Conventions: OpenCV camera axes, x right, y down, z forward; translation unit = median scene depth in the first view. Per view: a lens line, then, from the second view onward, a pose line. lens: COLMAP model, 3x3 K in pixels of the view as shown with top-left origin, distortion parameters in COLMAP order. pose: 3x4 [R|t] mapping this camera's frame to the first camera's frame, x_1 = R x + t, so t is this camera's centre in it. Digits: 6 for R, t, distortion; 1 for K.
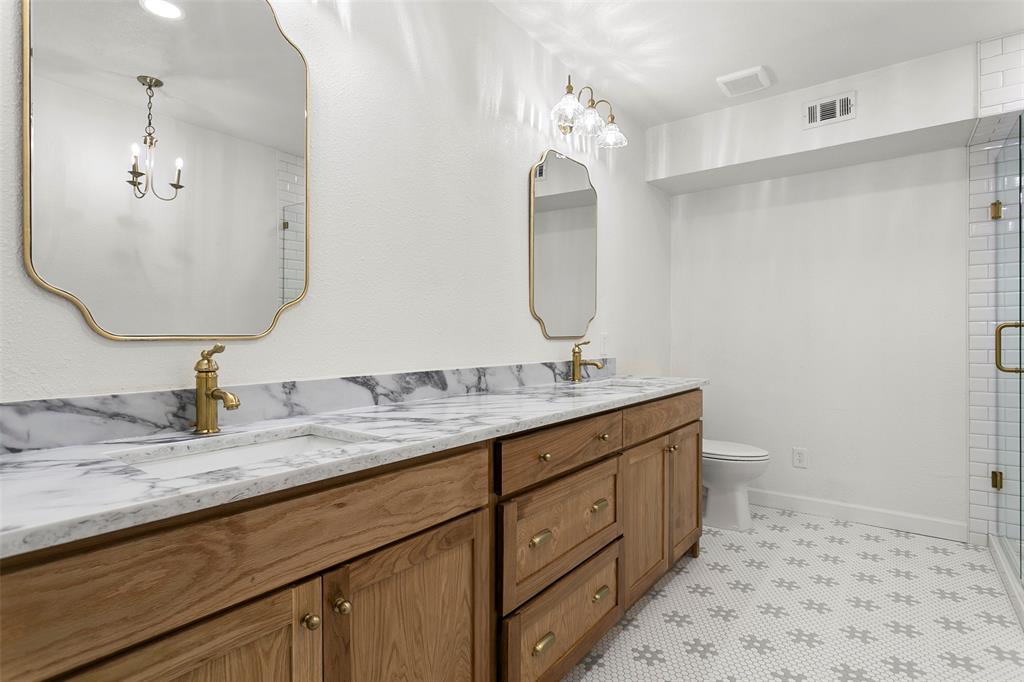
lens RADIAL K [[525.3, 0, 511.6], [0, 525.3, 340.3], [0, 0, 1]] dist [0.000262, -0.000468]
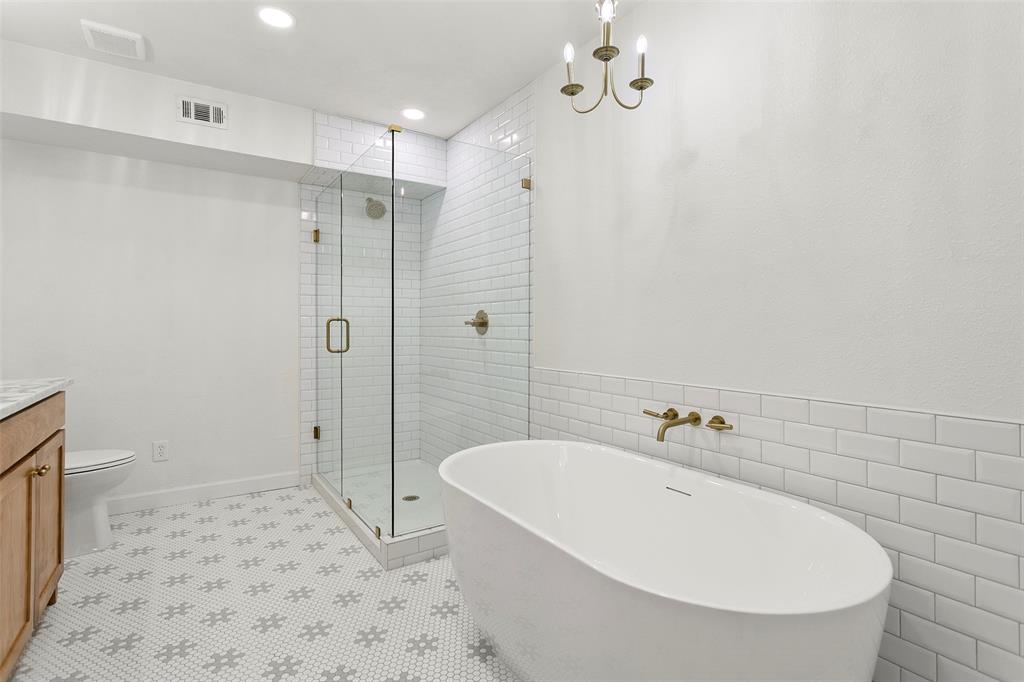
lens RADIAL K [[494.2, 0, 514.6], [0, 494.2, 325.7], [0, 0, 1]] dist [0.005762, 0.000531]
pose [[0.336139, 0.008634, 0.941773, -0.120567], [0.004185, 0.999934, -0.010660, 0.003458], [-0.941803, 0.007525, 0.336081, 0.081341]]
